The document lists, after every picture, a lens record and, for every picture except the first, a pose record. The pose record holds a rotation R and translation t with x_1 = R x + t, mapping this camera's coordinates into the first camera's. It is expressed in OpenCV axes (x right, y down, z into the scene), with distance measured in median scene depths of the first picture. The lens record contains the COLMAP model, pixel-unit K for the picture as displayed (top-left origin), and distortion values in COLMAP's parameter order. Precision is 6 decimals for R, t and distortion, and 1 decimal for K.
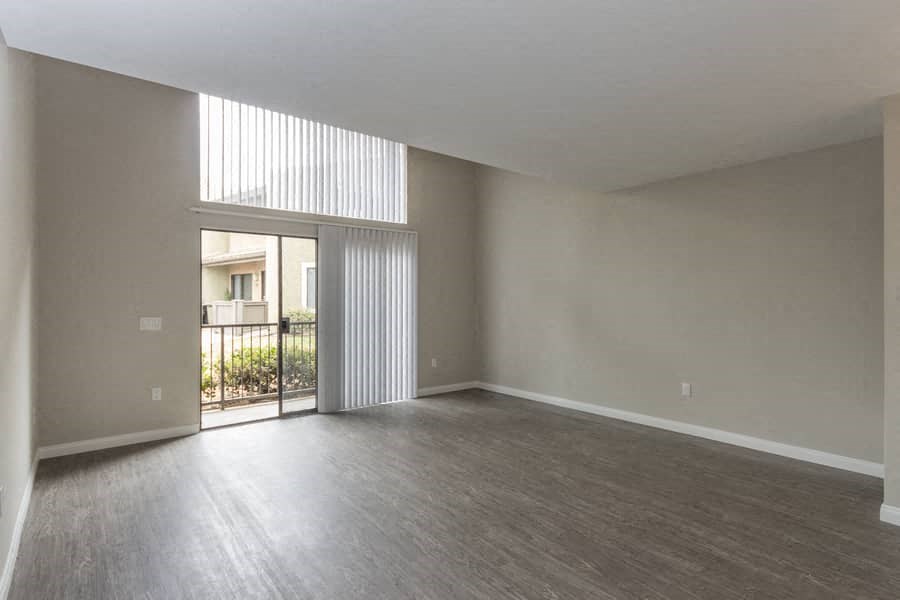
lens RADIAL K [[478.2, 0, 450.0], [0, 478.2, 300.0], [0, 0, 1]] dist [0.001953, -0.000012]
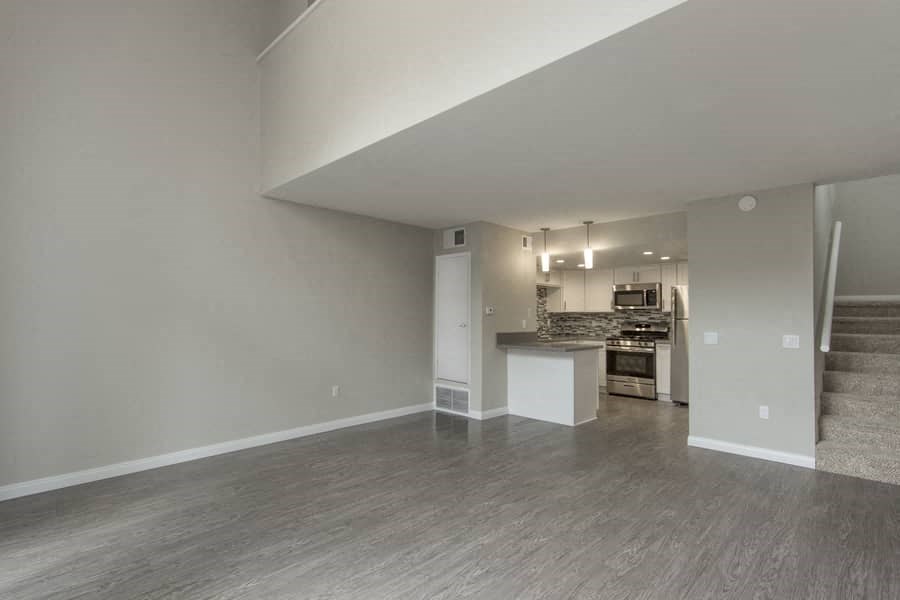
lens RADIAL K [[442.2, 0, 449.1], [0, 442.2, 296.8], [0, 0, 1]] dist [0.004026, -0.000033]
pose [[-0.142142, 0.042292, 0.988942, -0.787854], [0.005086, 0.999105, -0.041996, -0.000206], [-0.989833, -0.000939, -0.142230, 1.085533]]
